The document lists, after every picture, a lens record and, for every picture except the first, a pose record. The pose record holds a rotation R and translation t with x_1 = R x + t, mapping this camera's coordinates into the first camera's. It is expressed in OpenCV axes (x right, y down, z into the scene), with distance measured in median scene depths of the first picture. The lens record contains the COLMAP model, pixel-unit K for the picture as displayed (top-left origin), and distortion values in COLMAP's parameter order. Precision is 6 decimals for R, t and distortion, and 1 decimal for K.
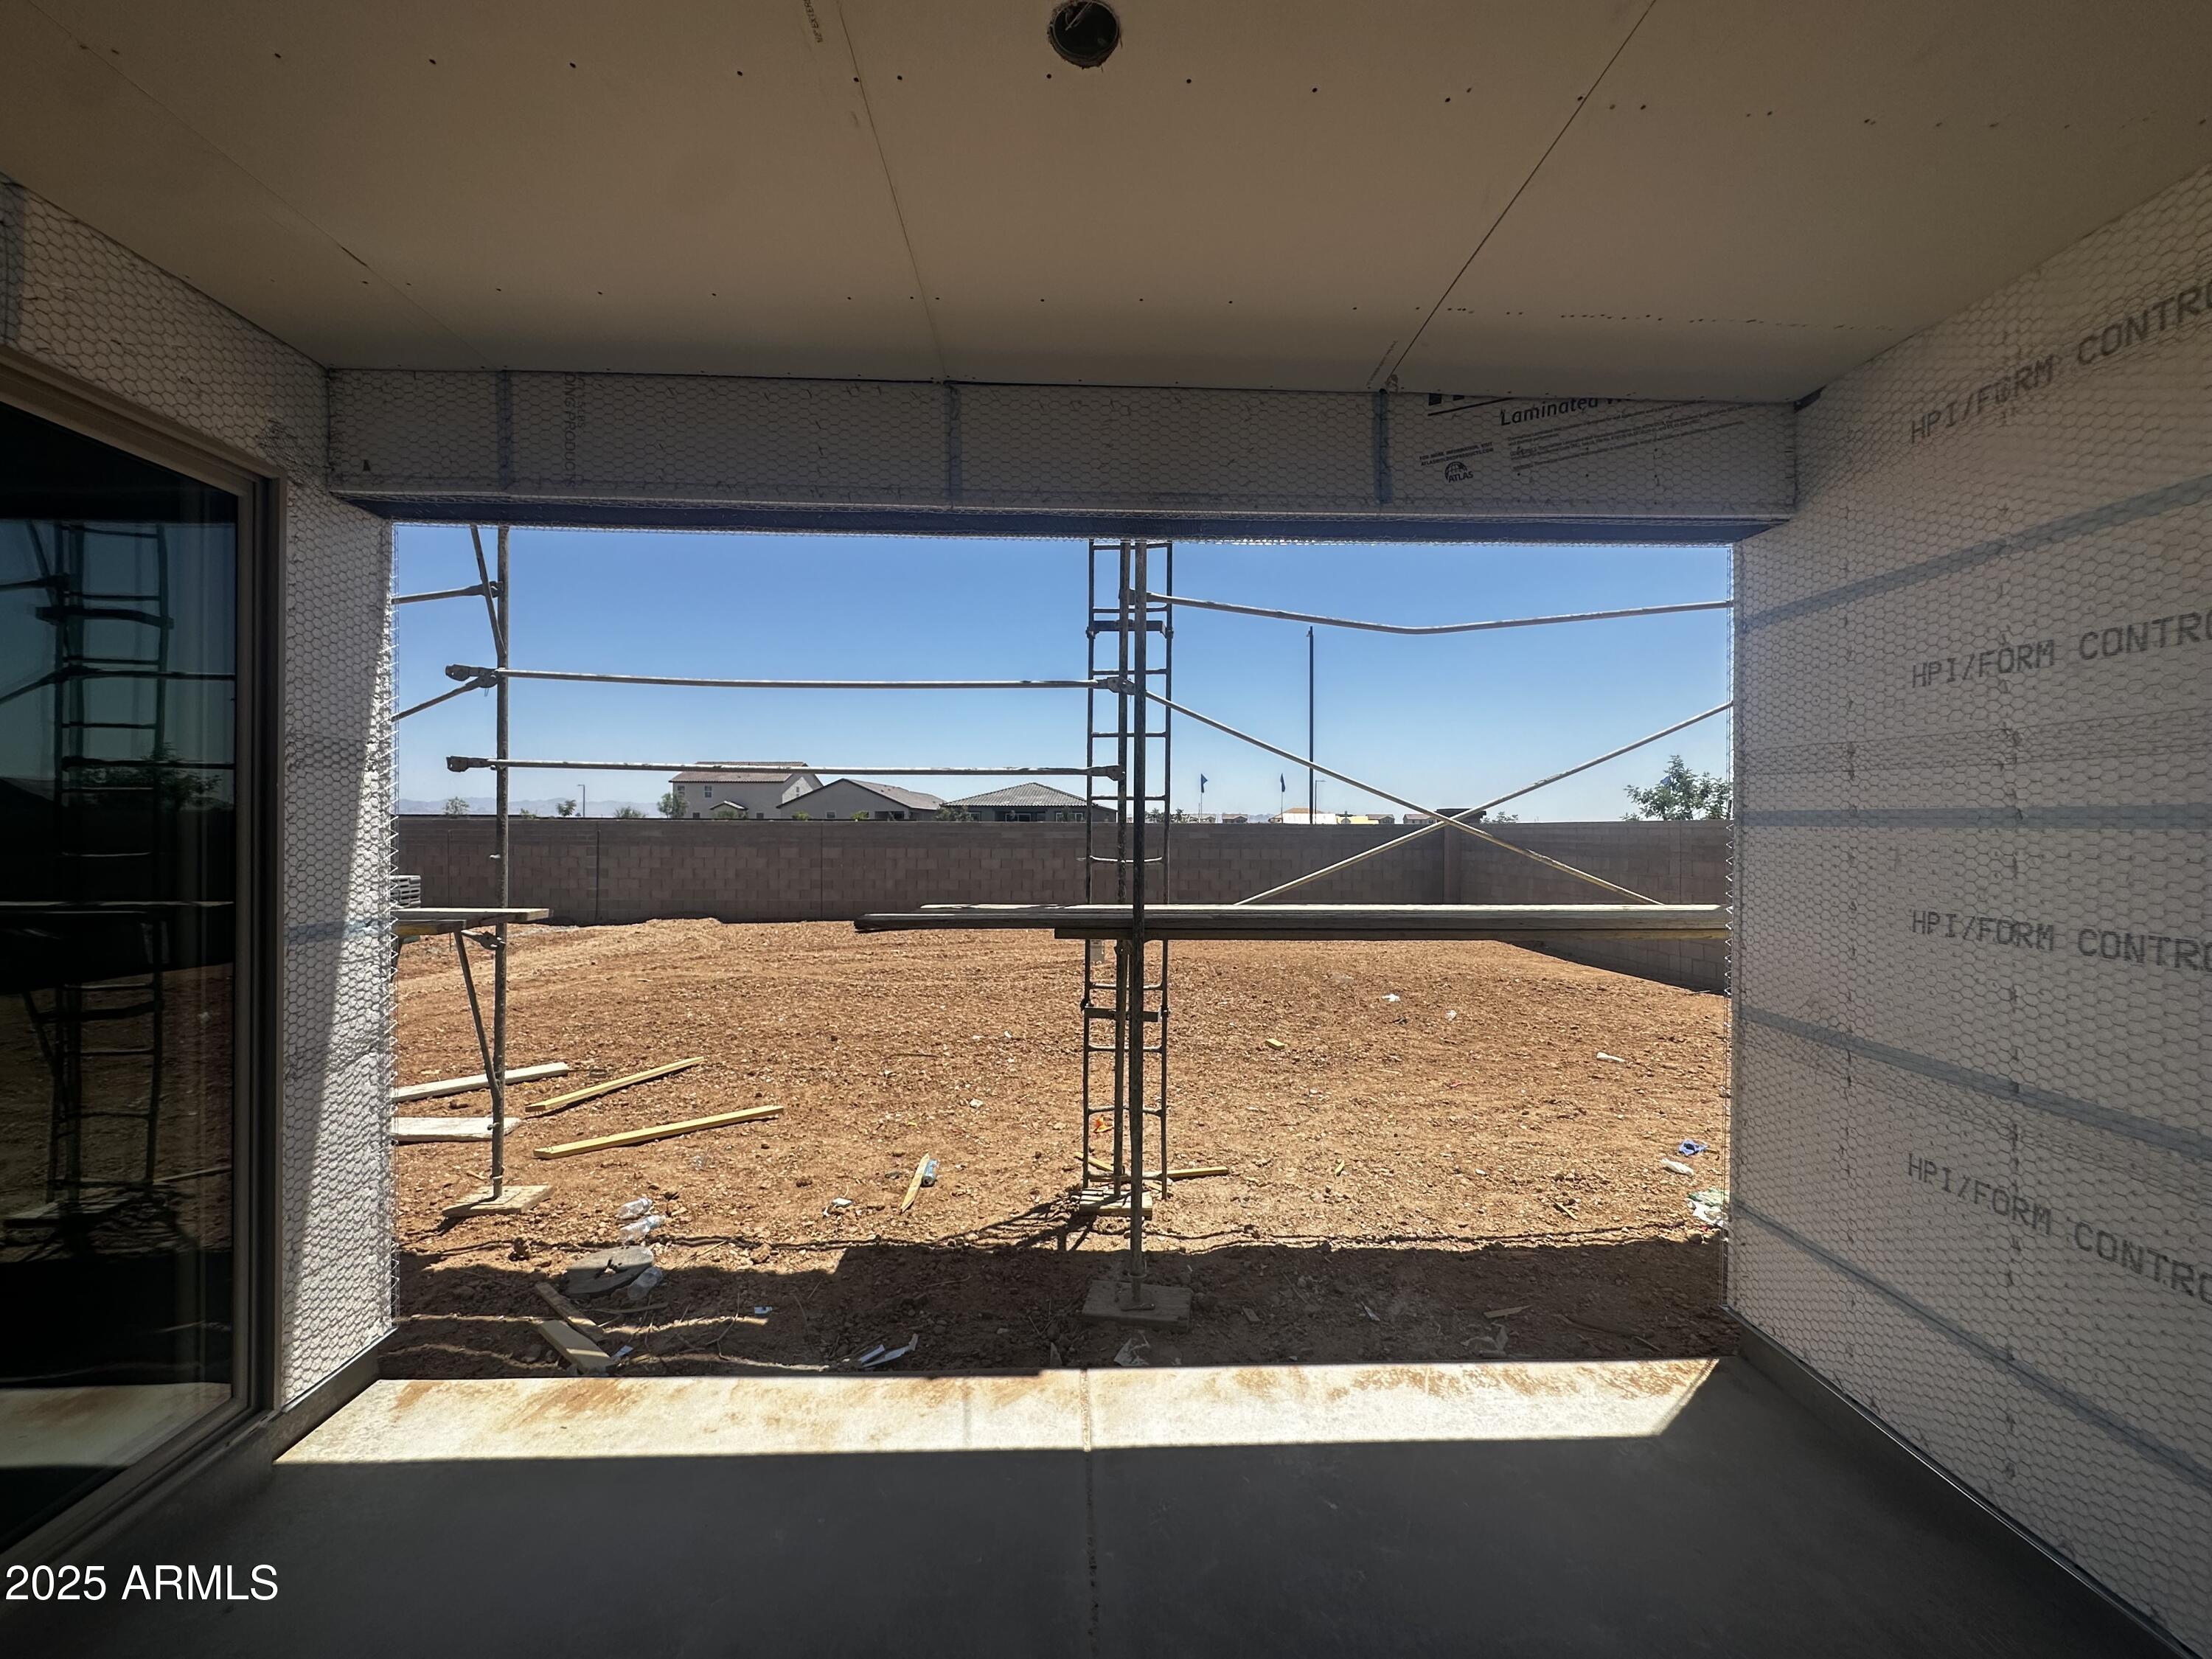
lens RADIAL K [[880.6, 0, 1109.0], [0, 880.6, 832.7], [0, 0, 1]] dist [-0.002395, 0.000223]
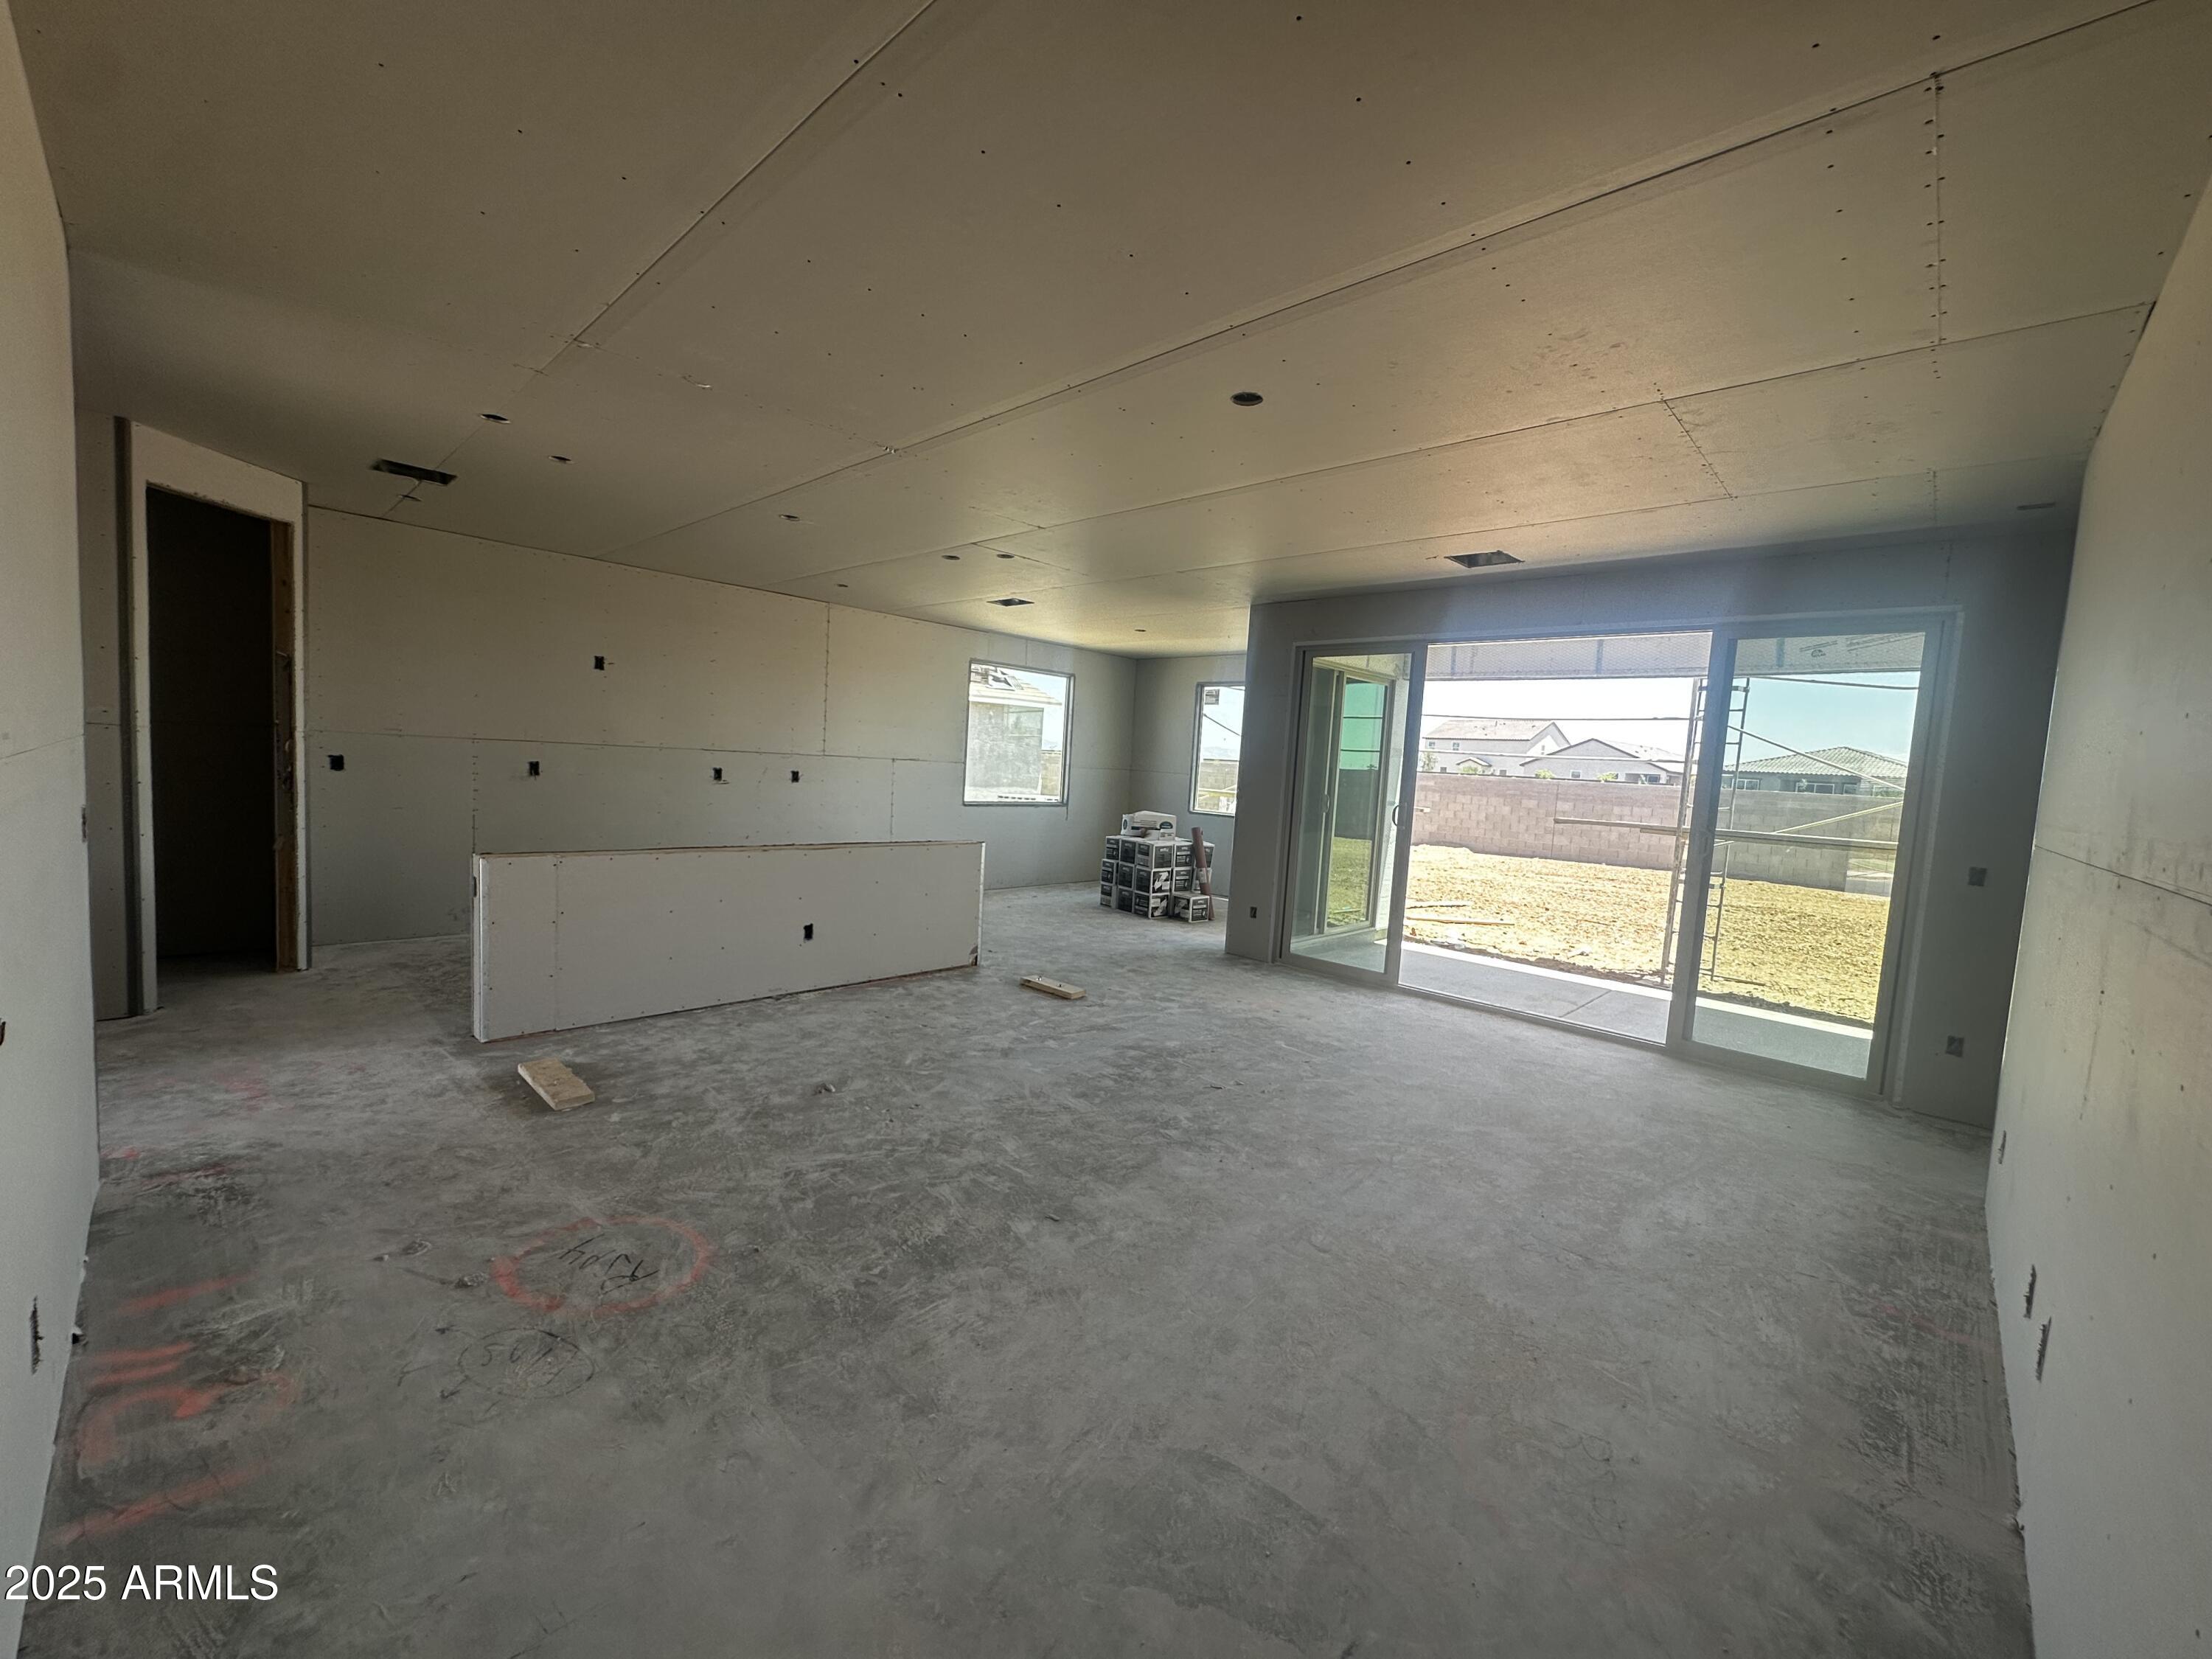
lens RADIAL K [[880.6, 0, 1109.4], [0, 880.6, 833.5], [0, 0, 1]] dist [-0.002395, 0.000223]
pose [[0.698625, 0.093116, -0.709403, 0.120617], [-0.056195, 0.995573, 0.075337, 0.003664], [0.713278, -0.012767, 0.700765, -0.328894]]
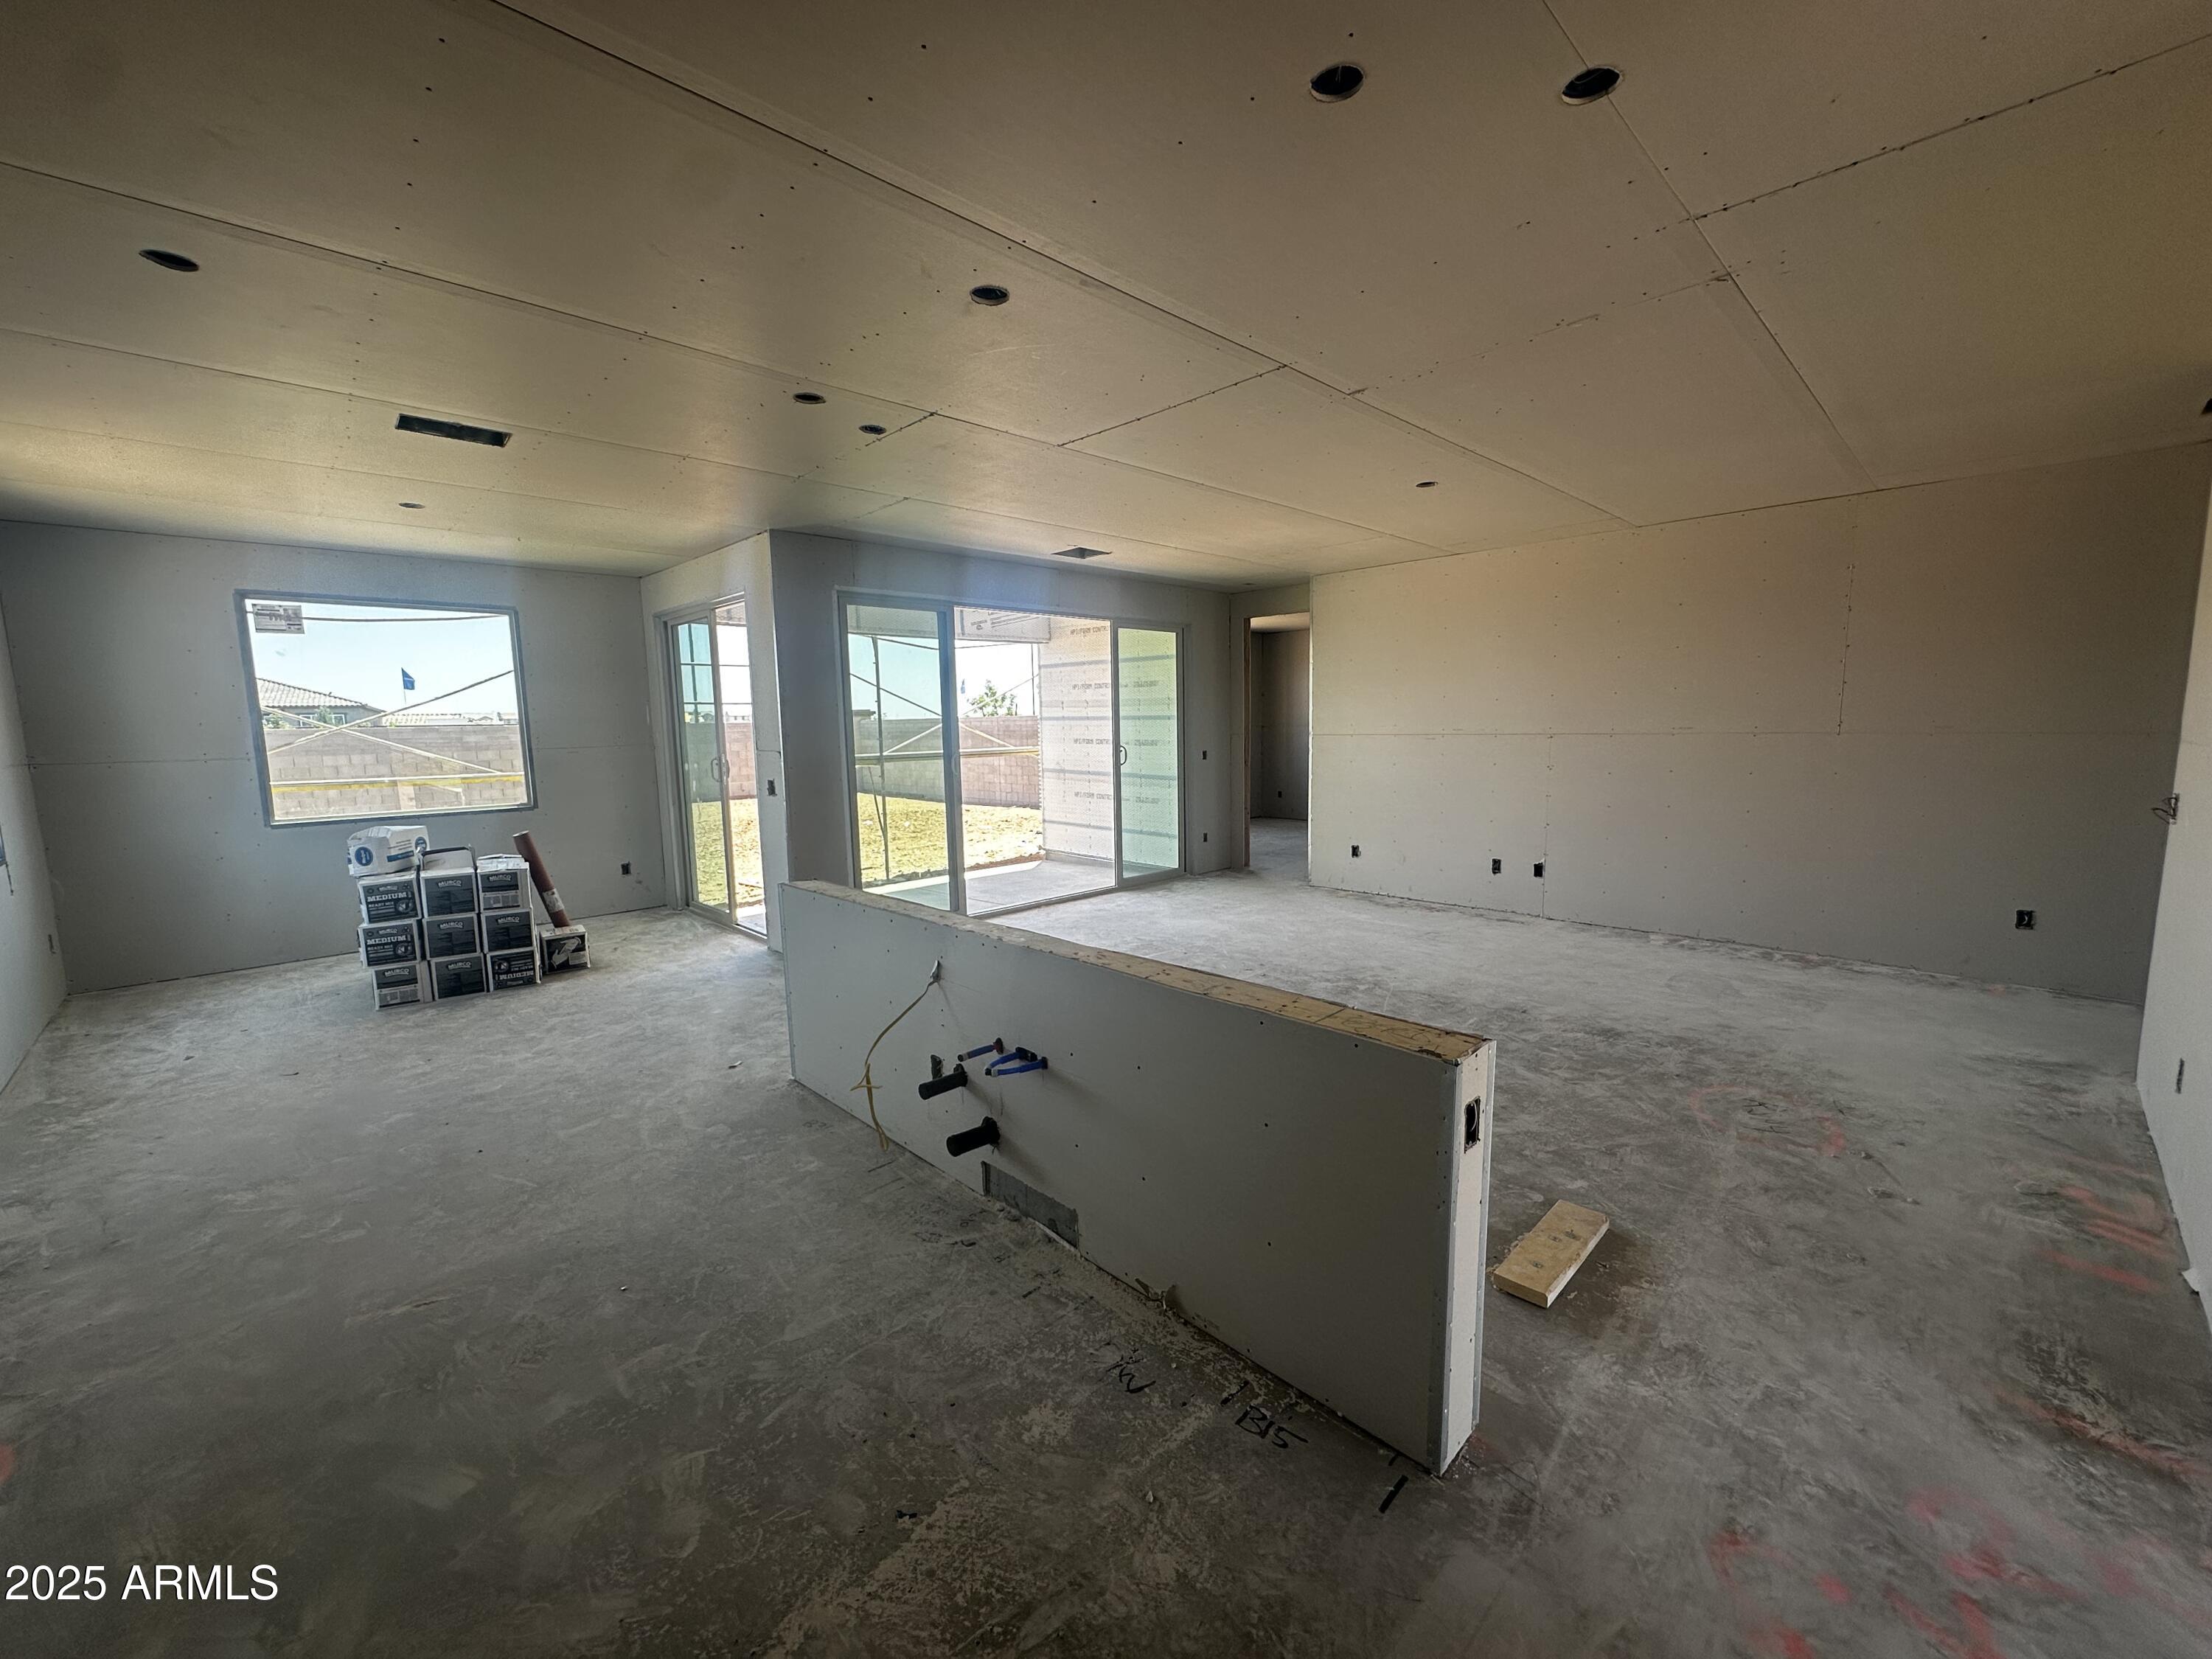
lens RADIAL K [[880.6, 0, 1111.4], [0, 880.6, 829.7], [0, 0, 1]] dist [-0.002395, 0.000223]
pose [[0.740303, -0.100392, 0.664735, -0.262536], [0.023835, 0.992085, 0.123286, -0.000937], [-0.671851, -0.075425, 0.736836, -0.328795]]
